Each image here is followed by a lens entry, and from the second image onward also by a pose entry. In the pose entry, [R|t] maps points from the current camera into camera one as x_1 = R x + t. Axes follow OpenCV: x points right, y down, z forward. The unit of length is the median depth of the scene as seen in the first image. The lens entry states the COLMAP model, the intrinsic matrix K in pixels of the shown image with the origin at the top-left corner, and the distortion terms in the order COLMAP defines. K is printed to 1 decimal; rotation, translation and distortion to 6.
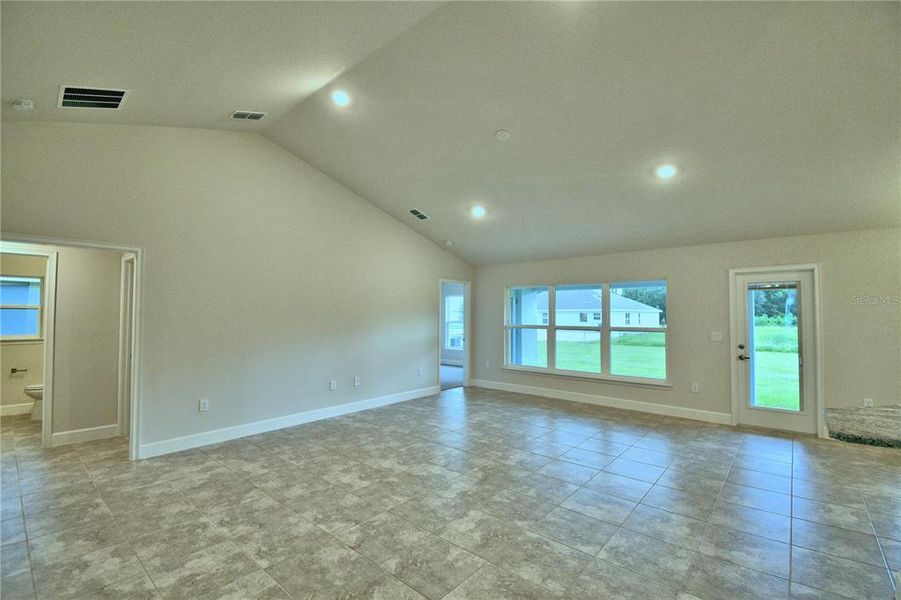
lens RADIAL K [[396.9, 0, 448.0], [0, 396.9, 302.5], [0, 0, 1]] dist [0.010174, -0.019677]
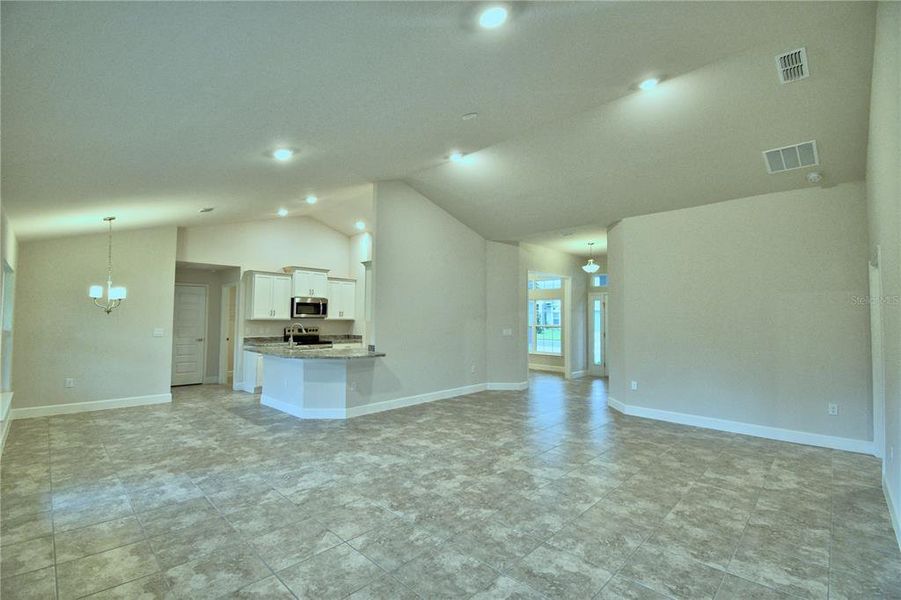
lens RADIAL K [[396.9, 0, 448.2], [0, 396.9, 299.2], [0, 0, 1]] dist [0.010174, -0.019677]
pose [[-0.998409, -0.007992, 0.055817, 0.146014], [-0.012123, 0.997179, -0.074074, 0.057967], [-0.055067, -0.074632, -0.995690, 2.038580]]
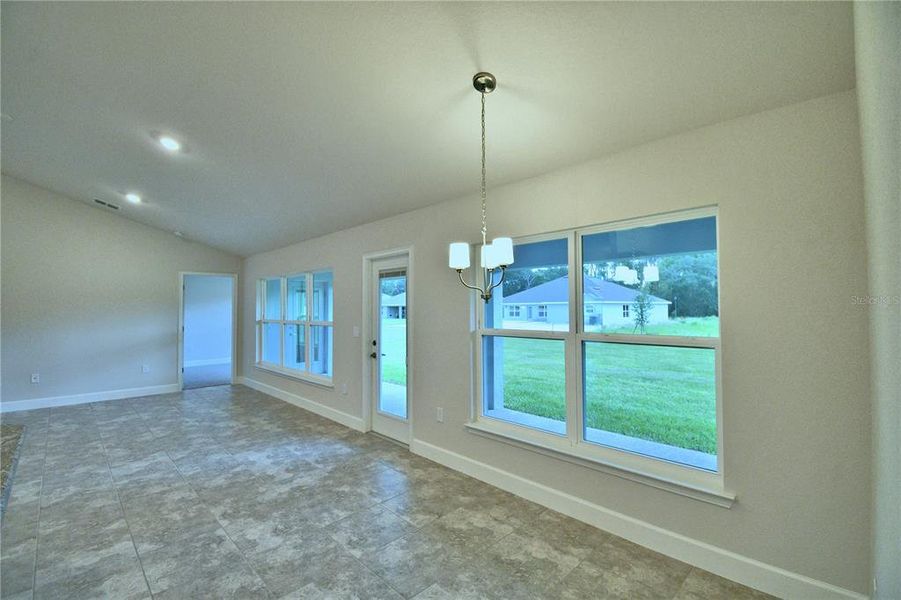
lens RADIAL K [[396.9, 0, 444.8], [0, 396.9, 297.8], [0, 0, 1]] dist [0.010174, -0.019677]
pose [[0.996484, -0.010720, -0.083091, 1.359244], [0.011122, 0.999929, 0.004366, 0.012826], [0.083038, -0.005275, 0.996532, 0.195898]]
